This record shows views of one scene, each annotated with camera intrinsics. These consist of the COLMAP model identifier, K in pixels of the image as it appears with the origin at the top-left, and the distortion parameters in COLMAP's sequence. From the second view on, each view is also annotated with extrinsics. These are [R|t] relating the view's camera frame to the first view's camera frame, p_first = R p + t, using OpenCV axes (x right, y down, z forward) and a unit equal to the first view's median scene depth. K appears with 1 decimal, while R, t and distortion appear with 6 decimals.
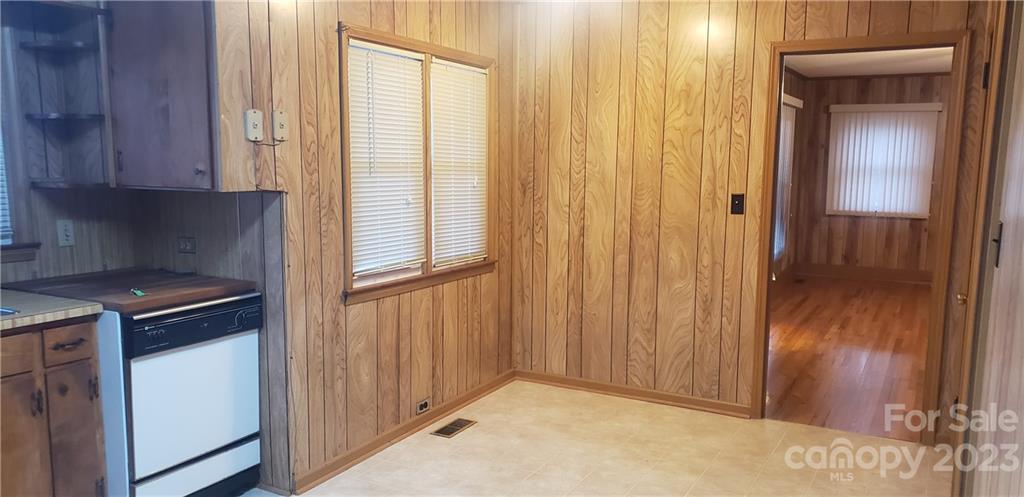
lens RADIAL K [[770.3, 0, 518.8], [0, 770.3, 252.0], [0, 0, 1]] dist [0.052842, -0.005637]
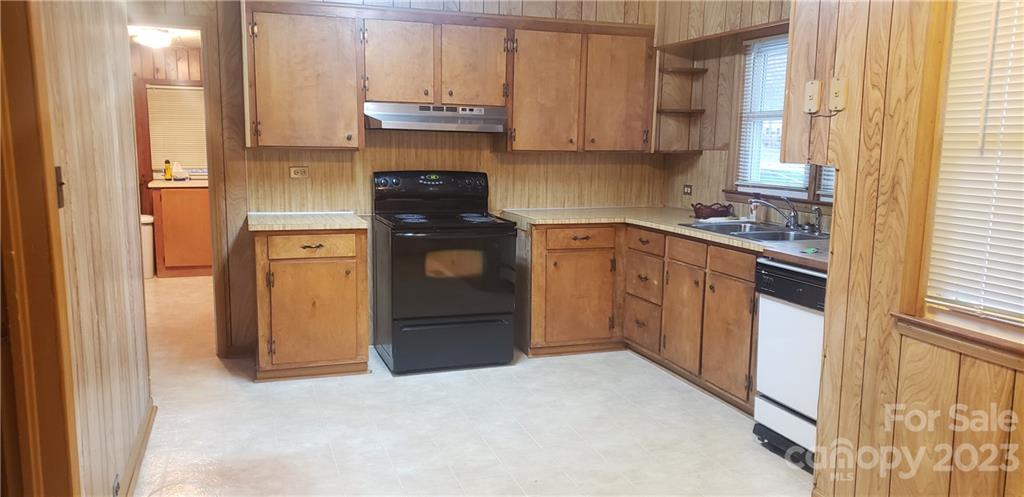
lens RADIAL K [[770.3, 0, 518.8], [0, 770.3, 252.0], [0, 0, 1]] dist [0.052842, -0.005637]
pose [[-0.662771, 0.086222, -0.743841, 0.552366], [-0.117344, 0.969118, 0.216889, -0.122221], [0.739570, 0.231034, -0.632186, 1.187596]]
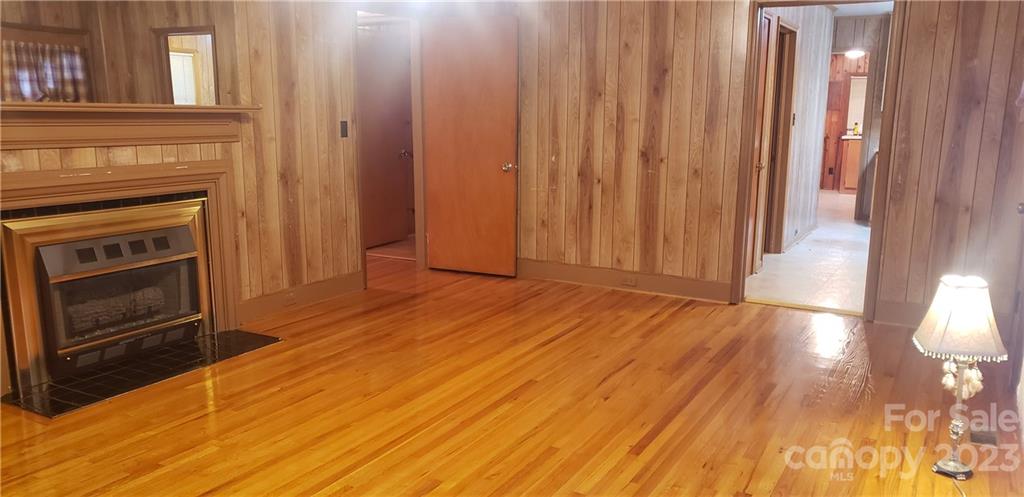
lens RADIAL K [[771.5, 0, 511.4], [0, 771.5, 273.0], [0, 0, 1]] dist [0.003197, 0.000835]
pose [[-0.999631, -0.020812, 0.017468, 1.078714], [-0.013934, 0.944571, 0.328011, -0.273148], [-0.023326, 0.327647, -0.944512, 2.682843]]
